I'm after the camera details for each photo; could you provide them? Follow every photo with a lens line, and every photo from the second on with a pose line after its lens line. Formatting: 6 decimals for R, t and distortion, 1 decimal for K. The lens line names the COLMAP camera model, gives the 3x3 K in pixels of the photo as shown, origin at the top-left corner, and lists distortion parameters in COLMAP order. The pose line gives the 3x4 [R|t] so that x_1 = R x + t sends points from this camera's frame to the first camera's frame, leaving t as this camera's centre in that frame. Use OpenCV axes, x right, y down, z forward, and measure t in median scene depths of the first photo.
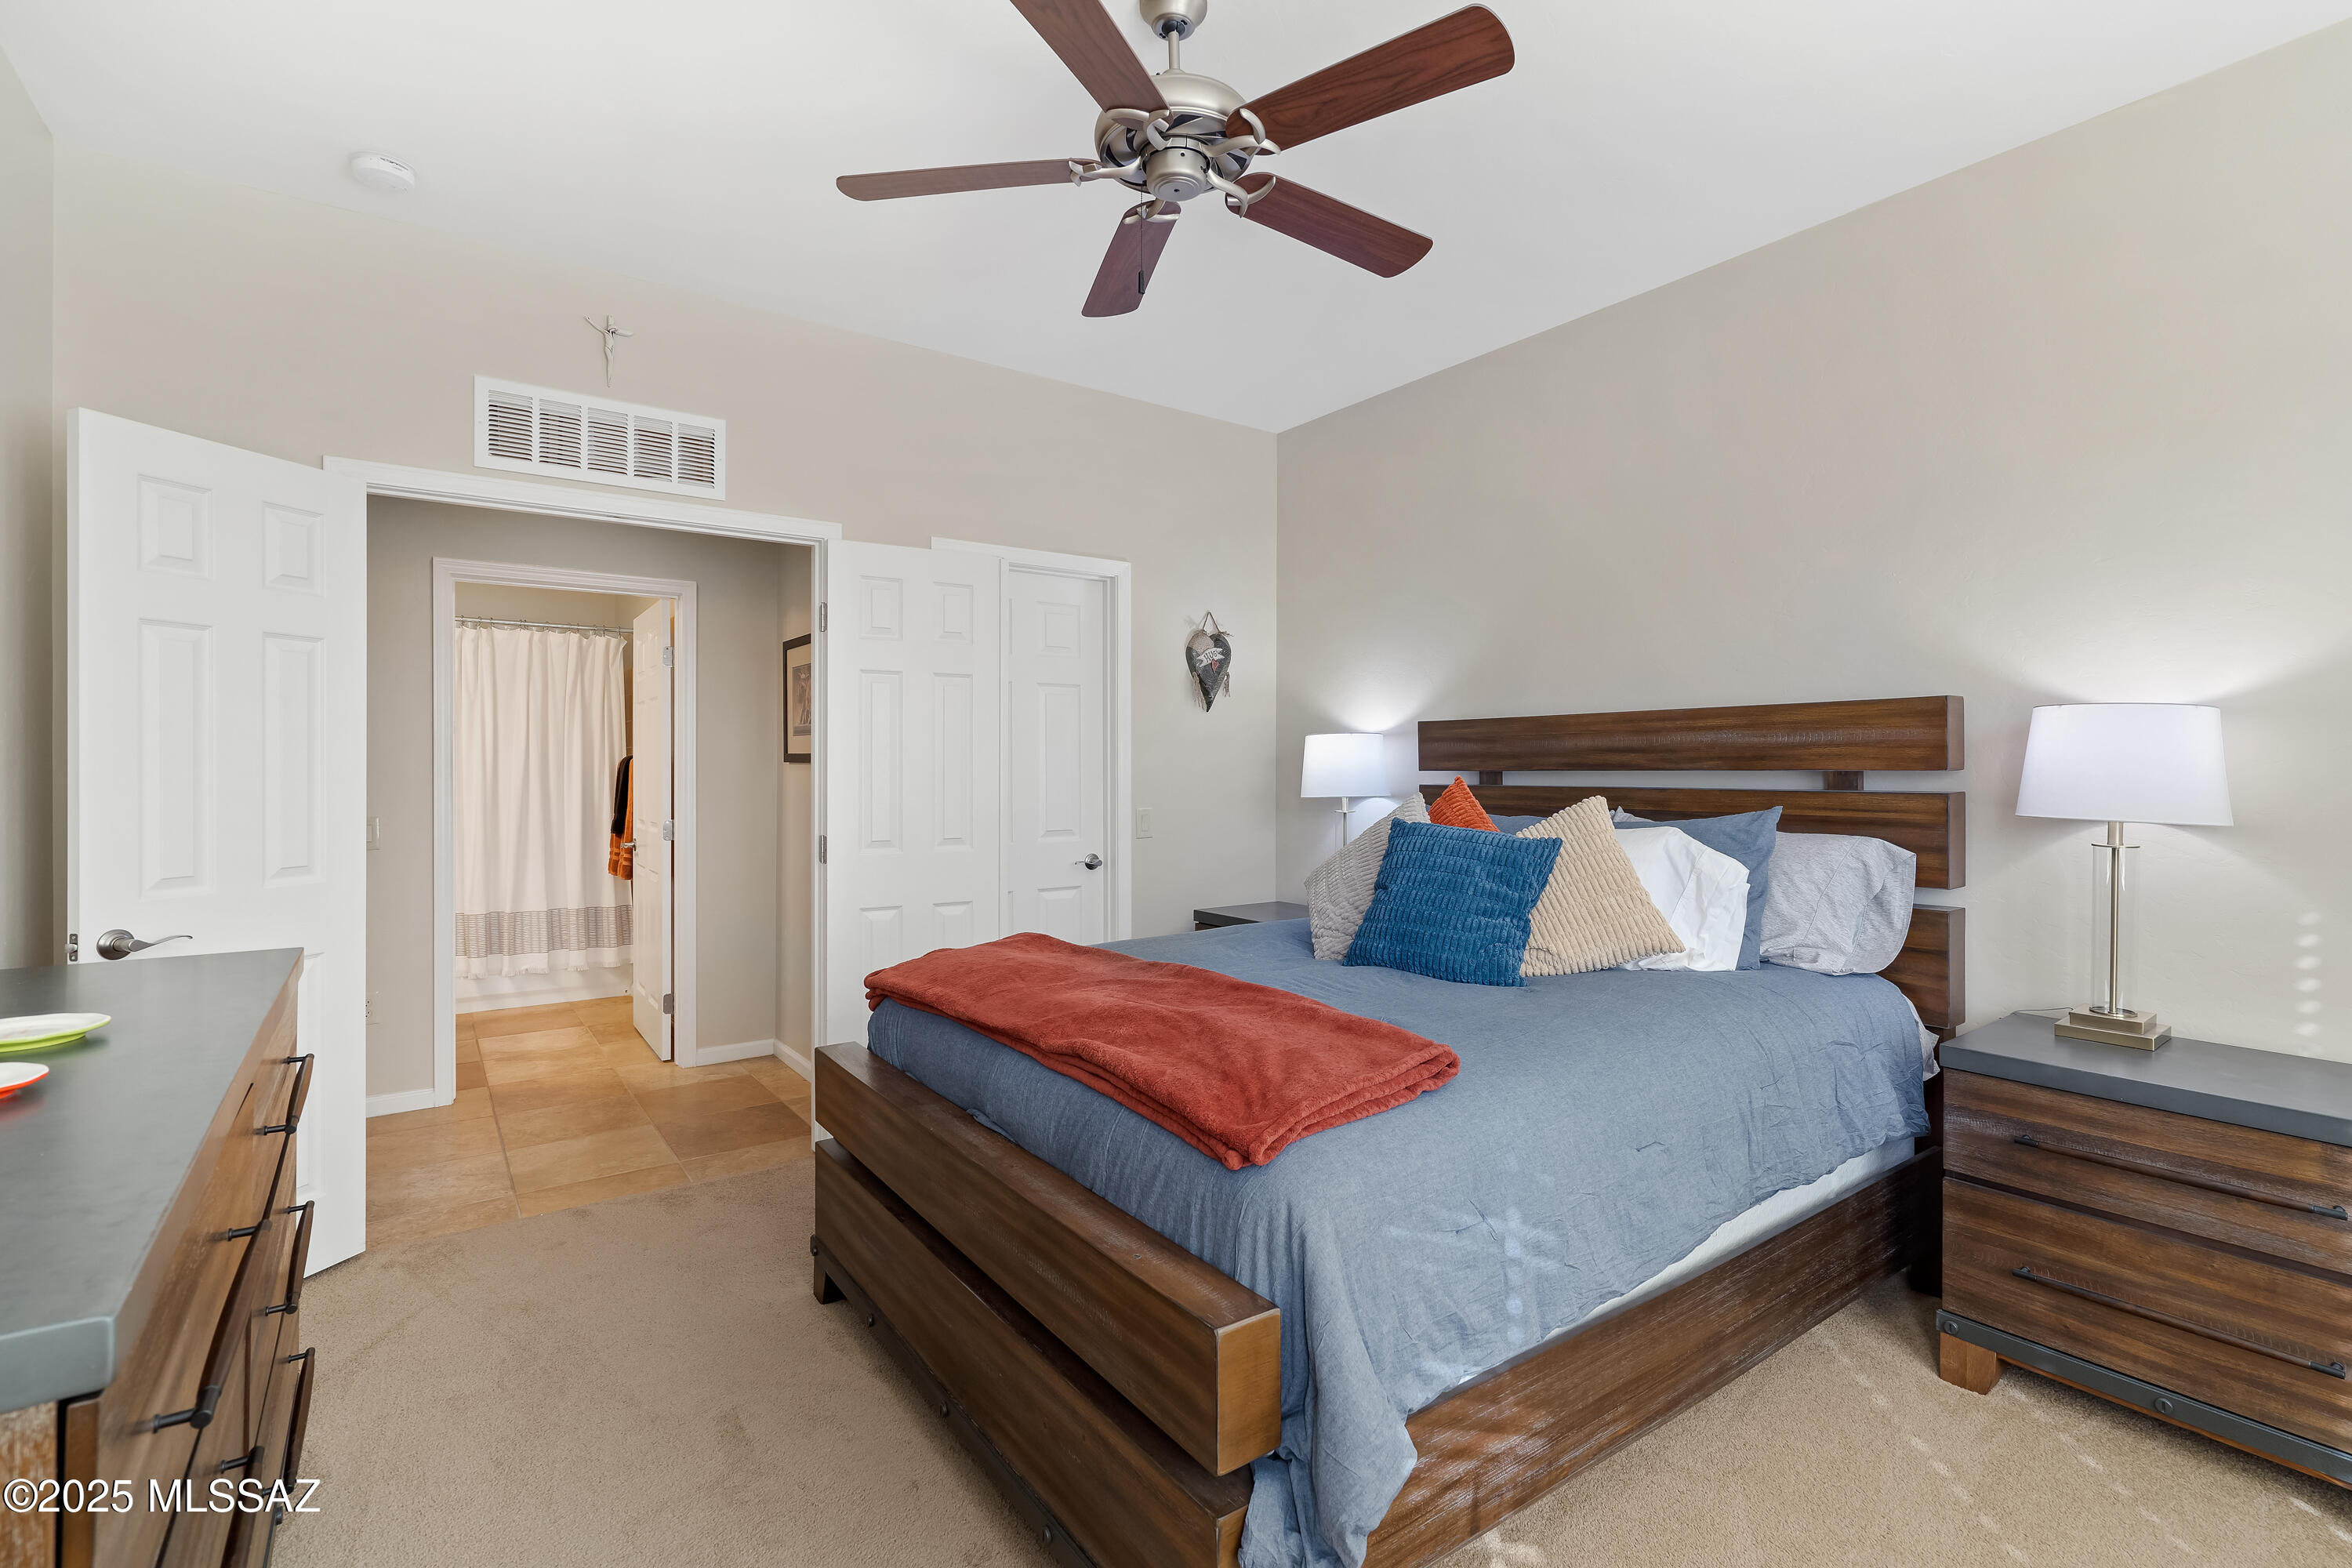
lens RADIAL K [[1070.0, 0, 1175.2], [0, 1070.0, 776.1], [0, 0, 1]] dist [-0.005696, 0.001666]
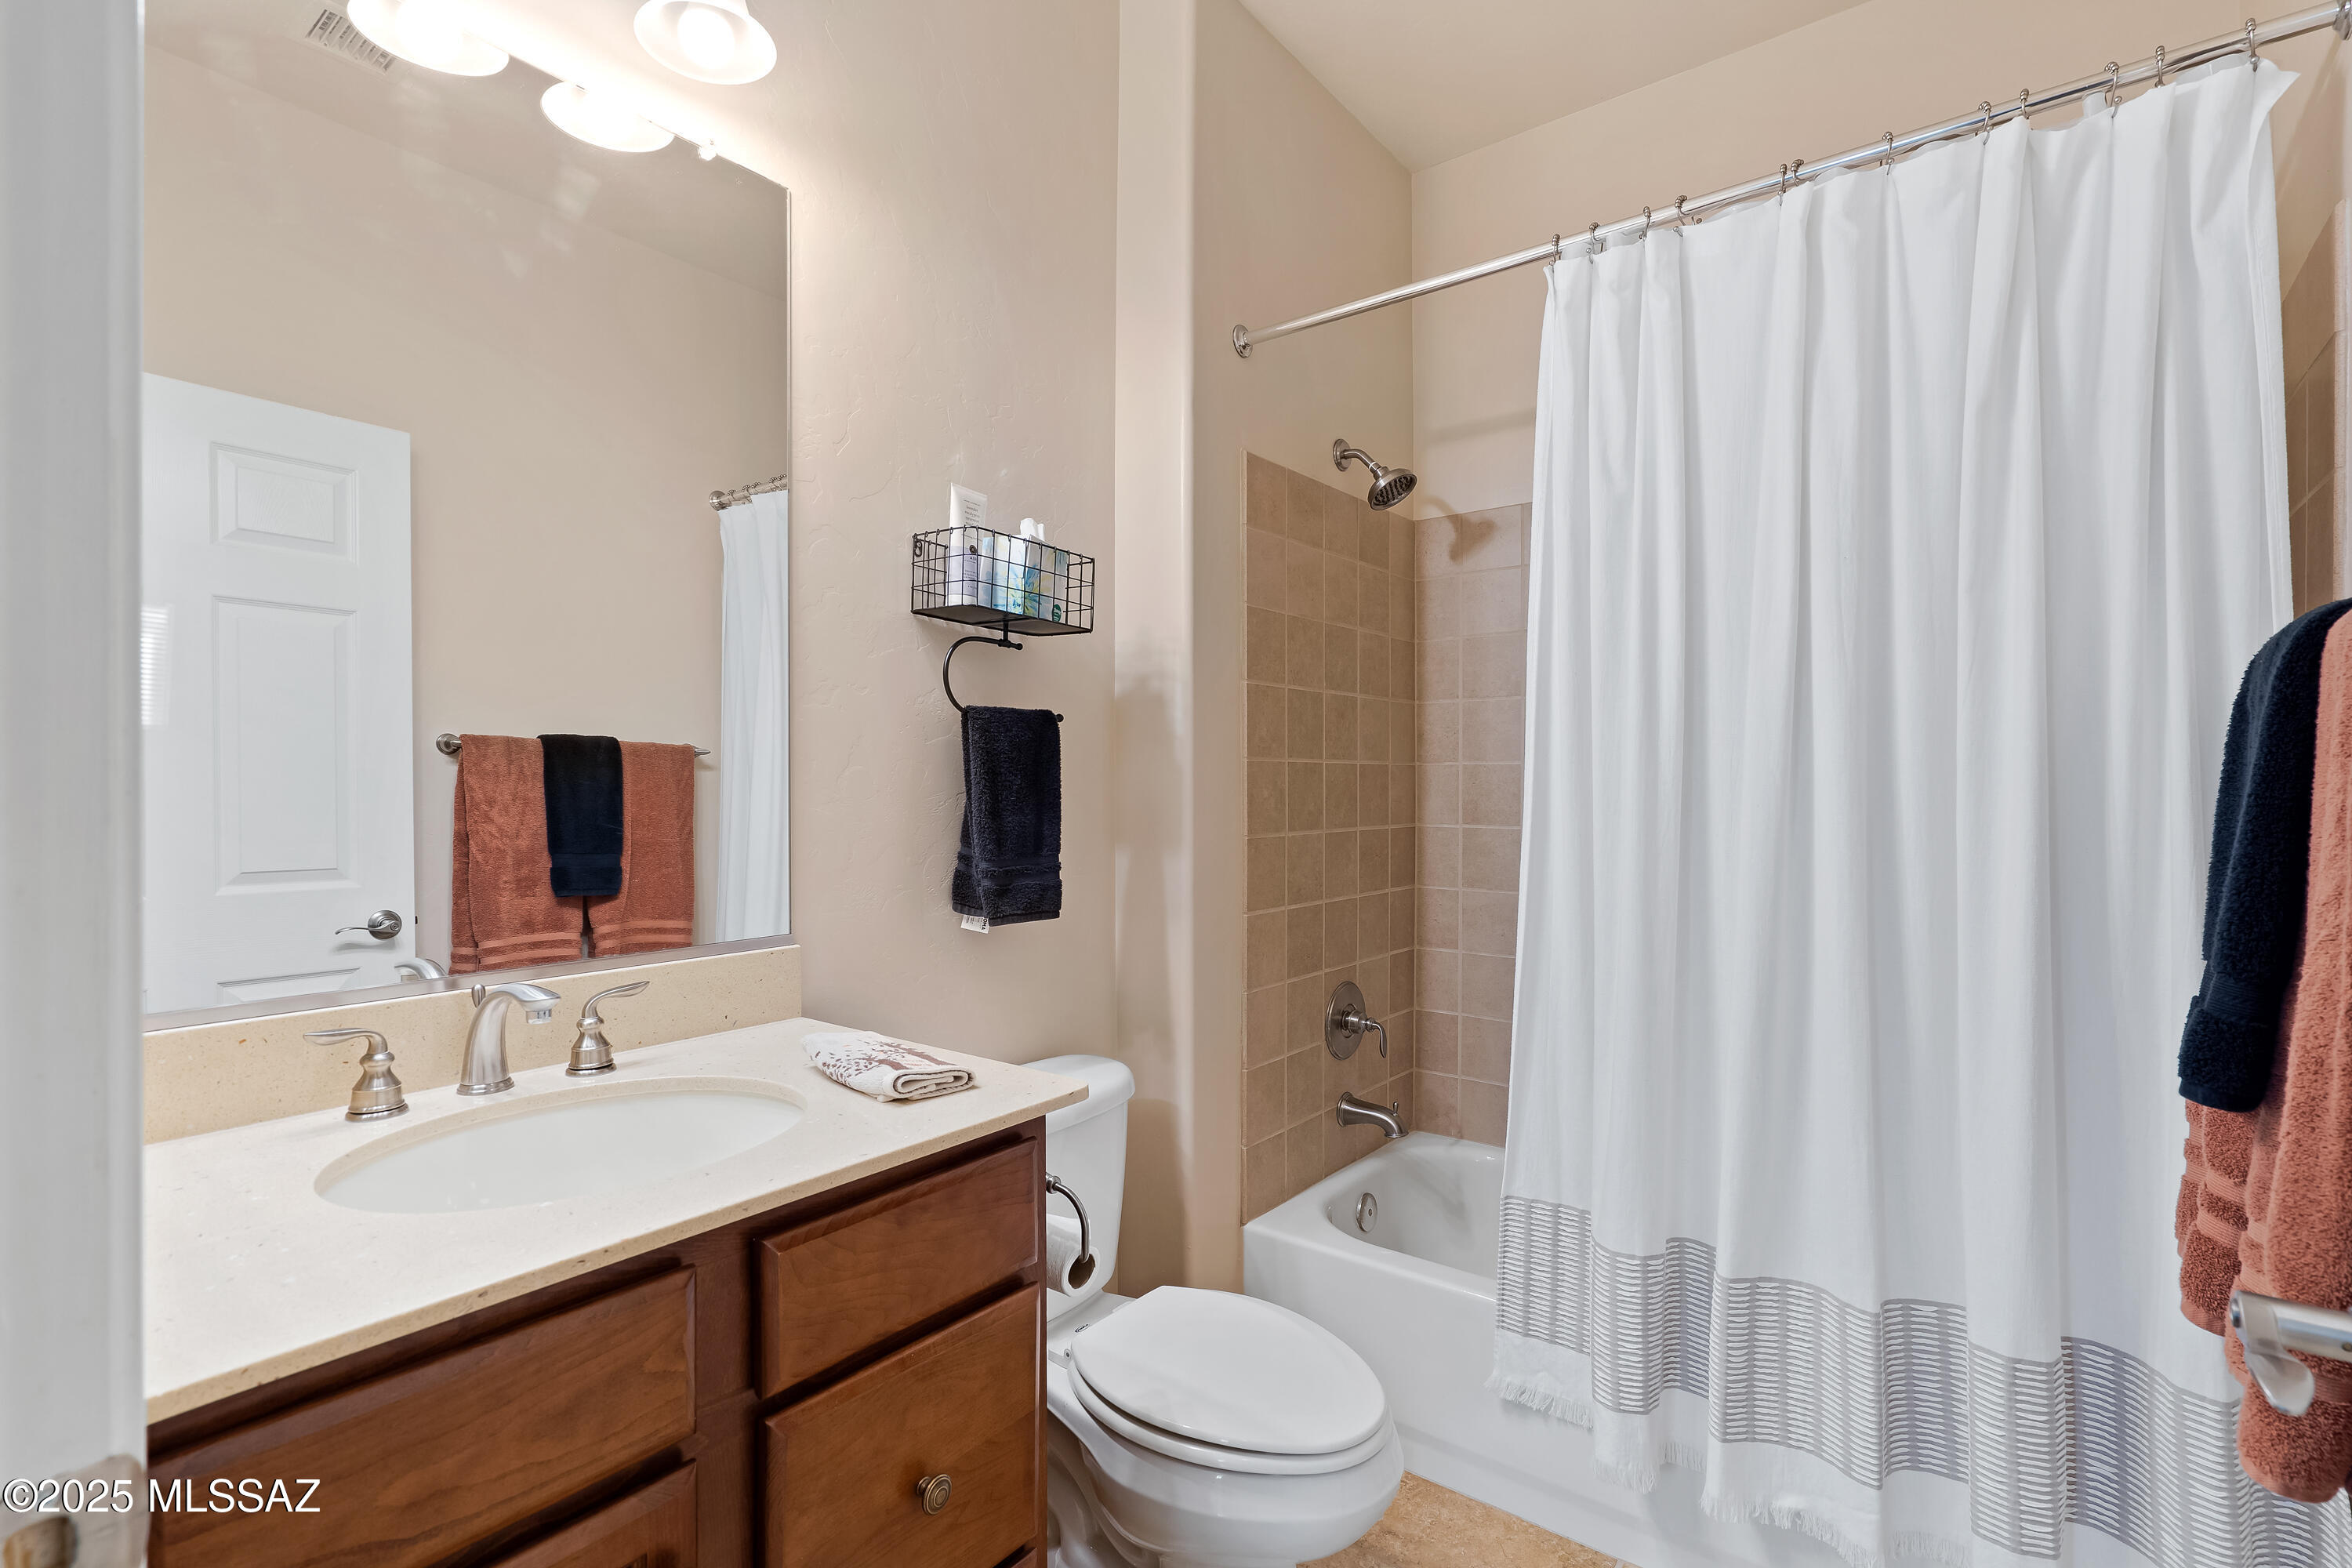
lens RADIAL K [[1070.0, 0, 1178.6], [0, 1070.0, 782.6], [0, 0, 1]] dist [-0.005696, 0.001666]
pose [[0.283775, 0.004558, -0.958880, -0.397644], [-0.009754, 0.999951, 0.001866, 0.007166], [0.958841, 0.008823, 0.283805, 0.772635]]
